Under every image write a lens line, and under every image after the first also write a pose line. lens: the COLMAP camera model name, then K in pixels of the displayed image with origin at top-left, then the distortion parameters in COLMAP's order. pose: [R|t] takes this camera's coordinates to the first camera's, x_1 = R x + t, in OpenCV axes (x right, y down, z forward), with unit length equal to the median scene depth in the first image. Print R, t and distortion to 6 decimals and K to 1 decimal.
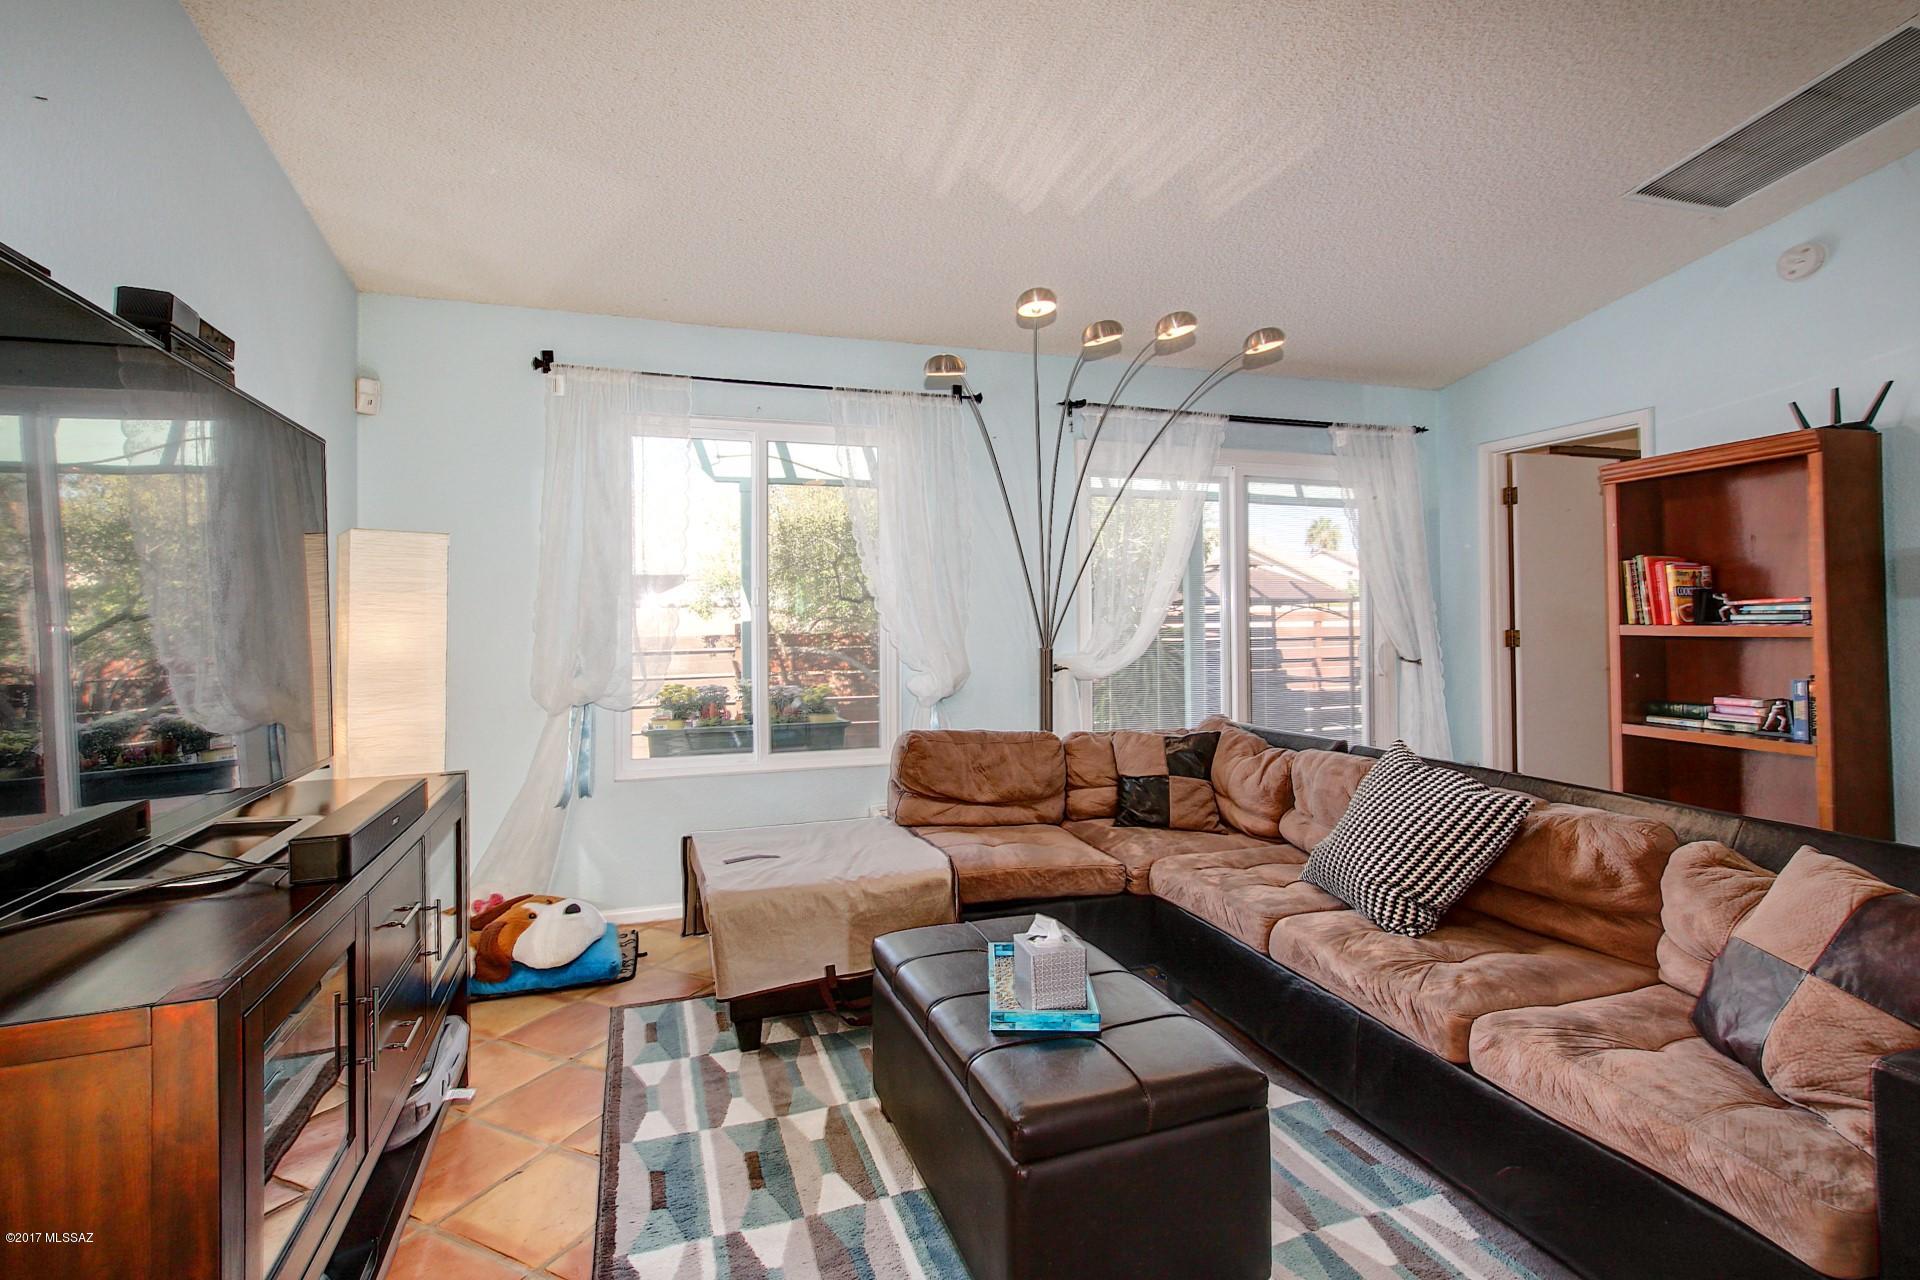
lens RADIAL K [[901.5, 0, 977.0], [0, 901.5, 612.5], [0, 0, 1]] dist [-0.012710, 0.001983]
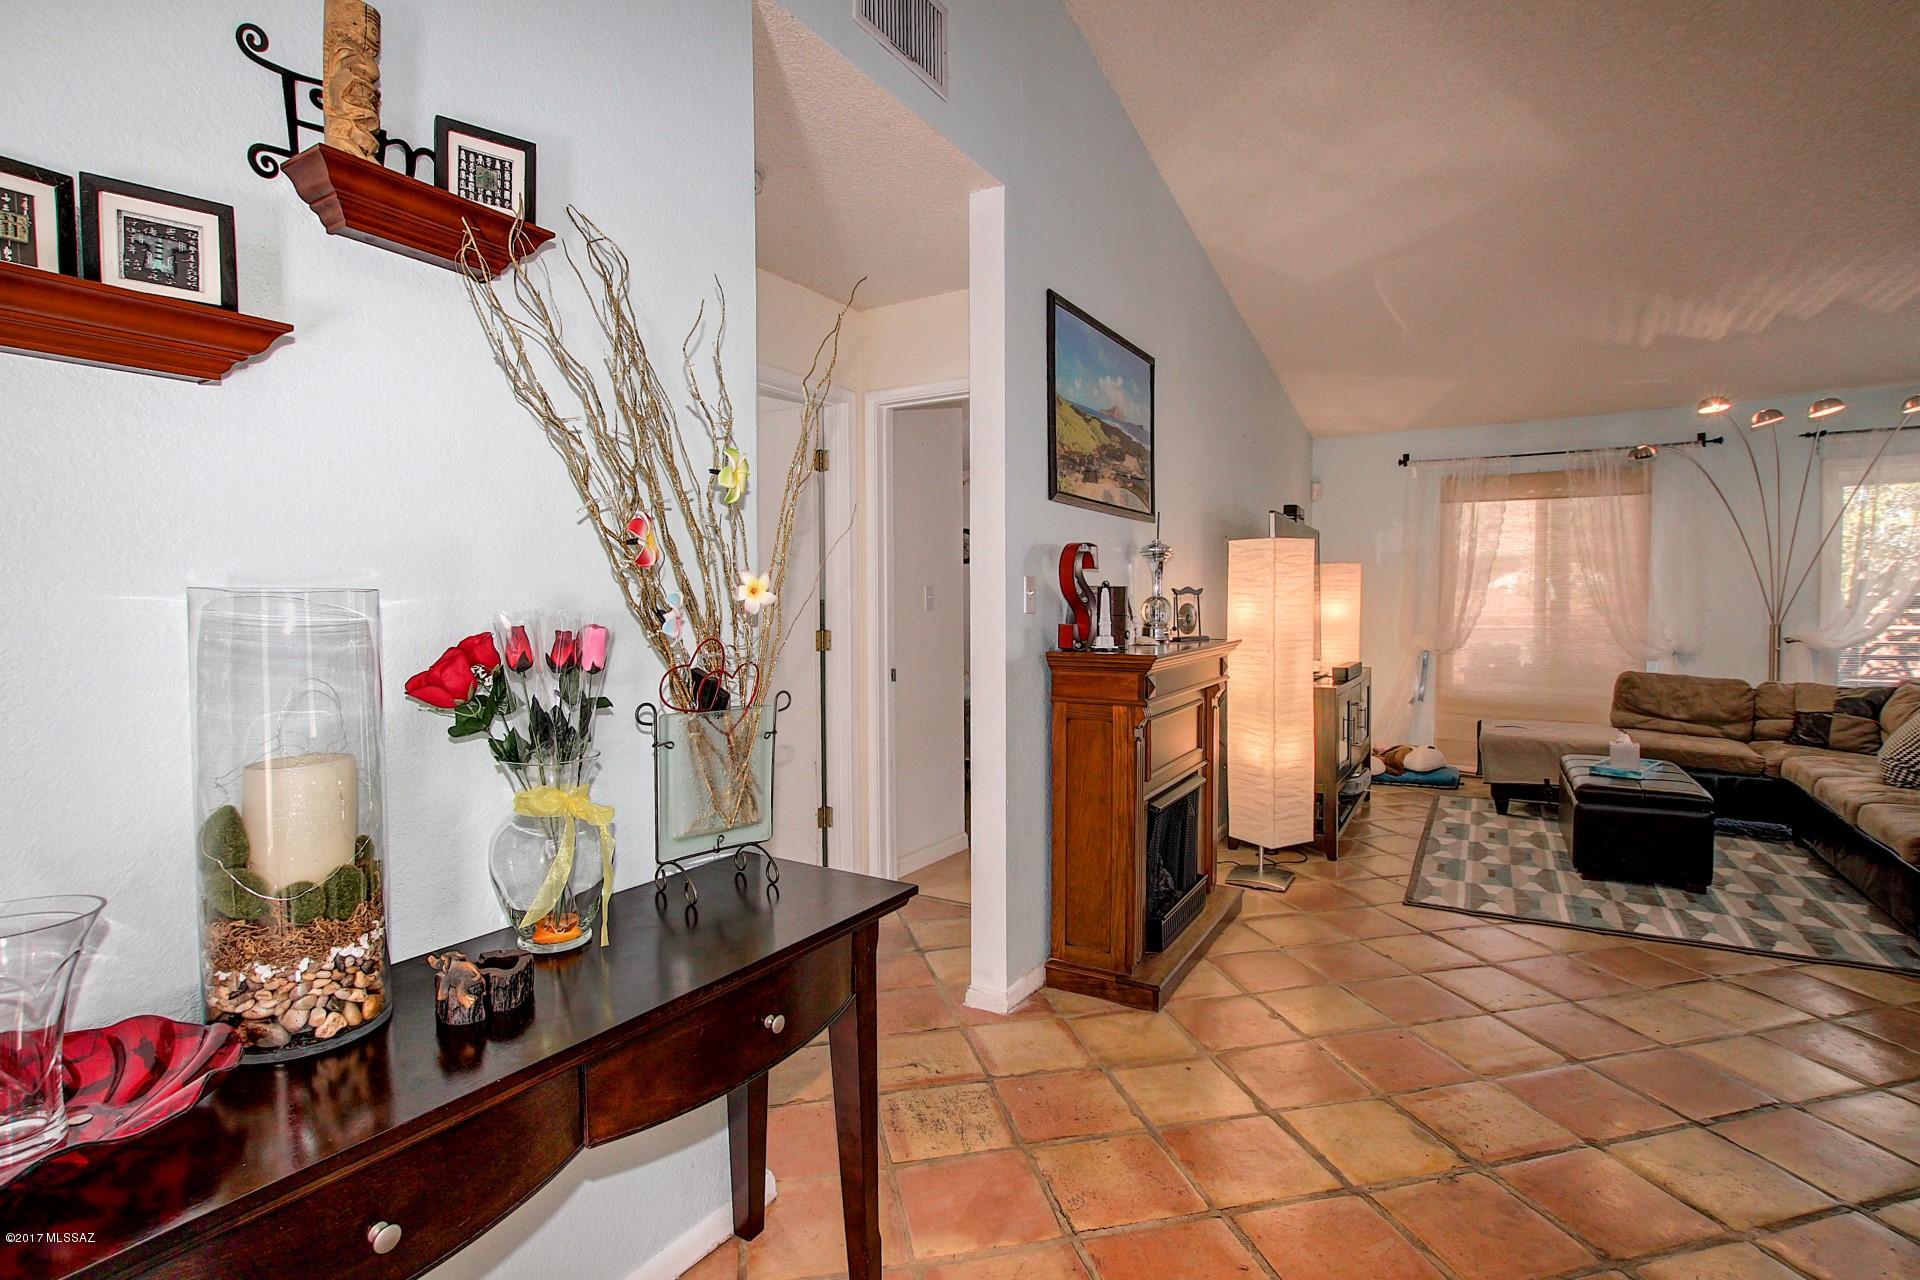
lens RADIAL K [[901.5, 0, 997.6], [0, 901.5, 631.5], [0, 0, 1]] dist [-0.012710, 0.001983]
pose [[0.652999, 0.028632, -0.756817, 0.407538], [0.004126, 0.999136, 0.041360, -0.011671], [0.757347, -0.030131, 0.652317, -0.910955]]
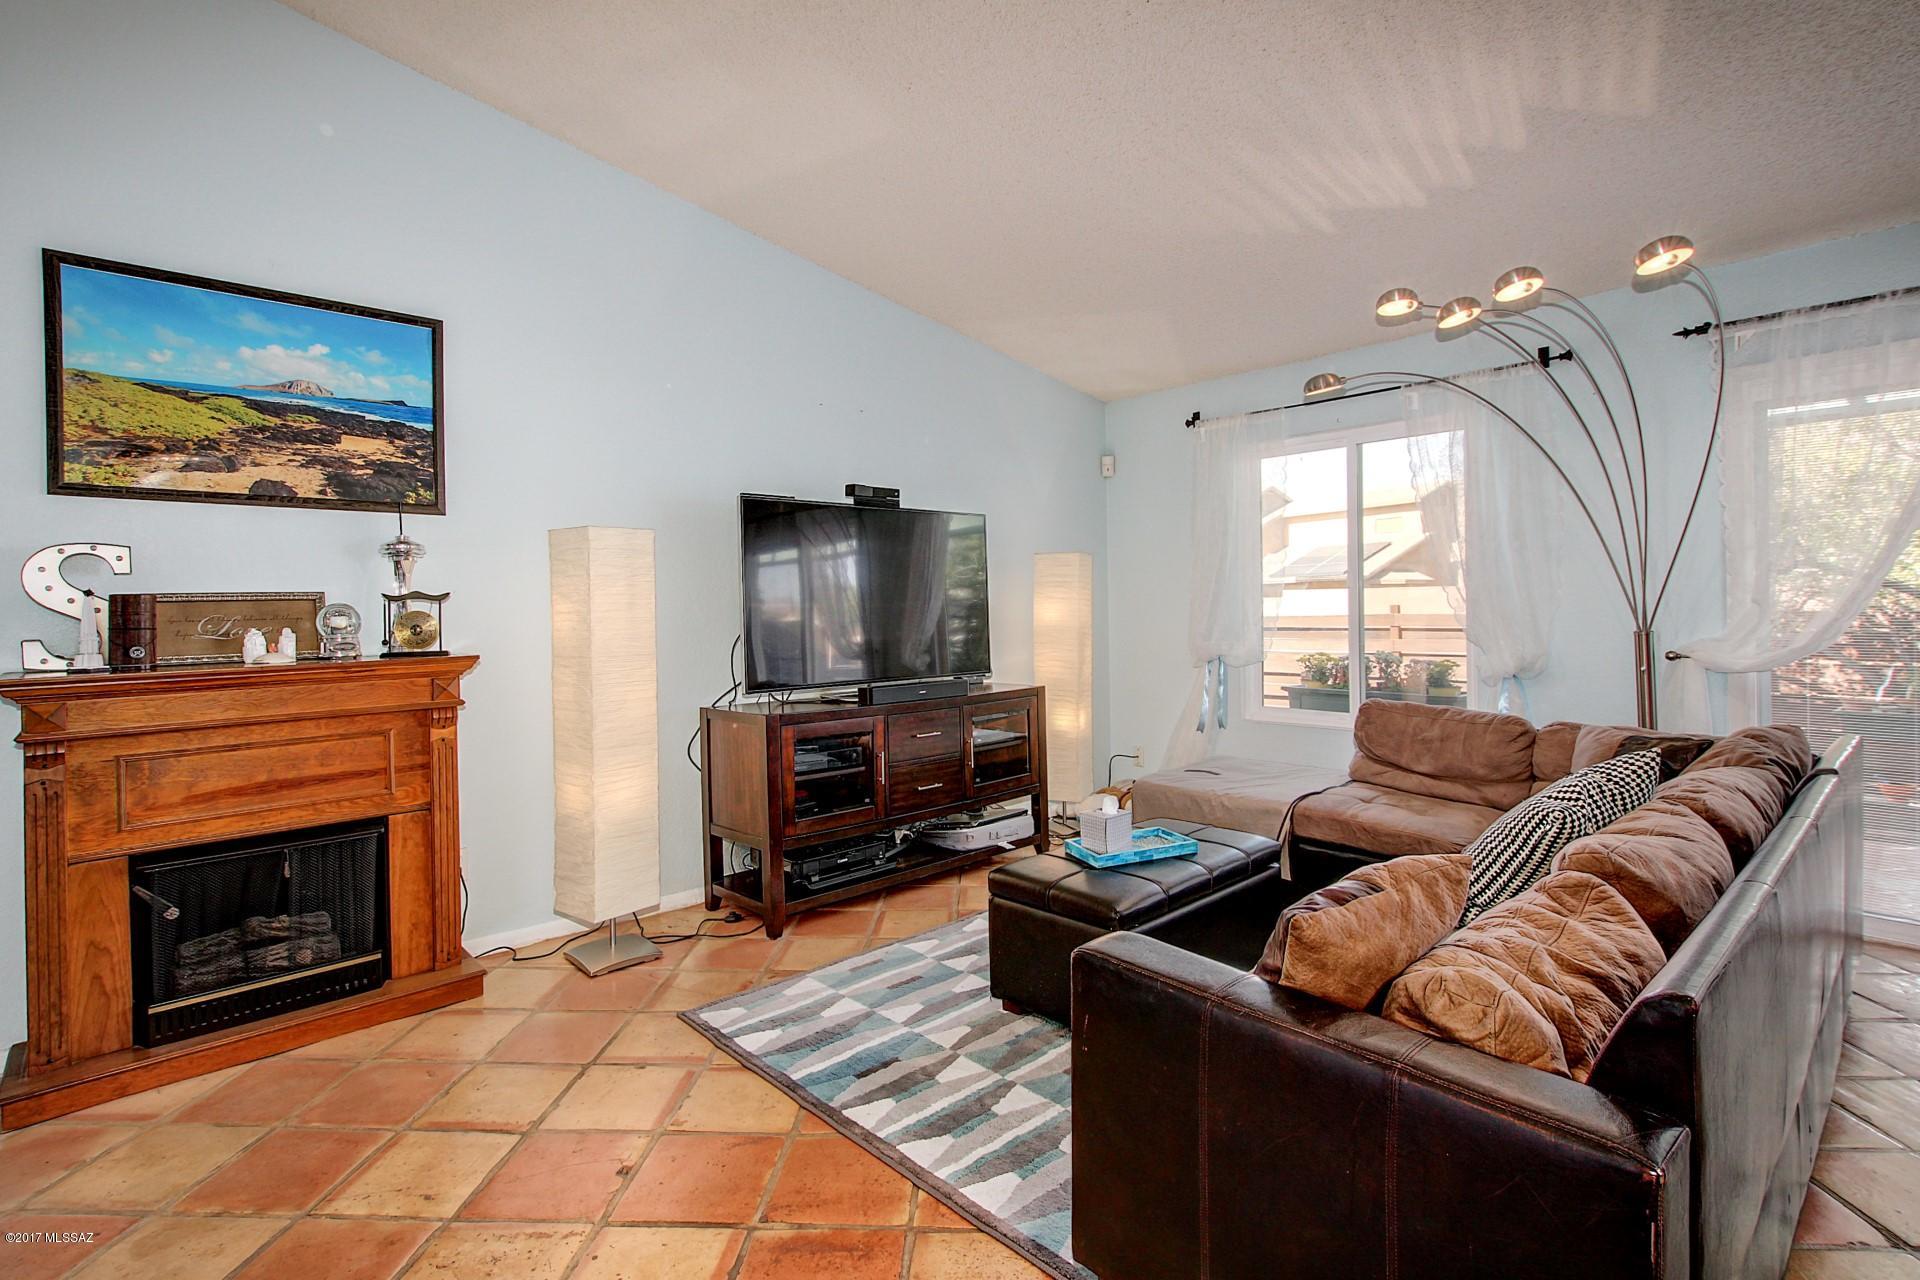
lens RADIAL K [[901.5, 0, 953.5], [0, 901.5, 609.6], [0, 0, 1]] dist [-0.012710, 0.001983]
pose [[0.396757, 0.005638, -0.917906, 0.748061], [0.017568, 0.999751, 0.013734, -0.004565], [0.917756, -0.021575, 0.396559, 0.079435]]
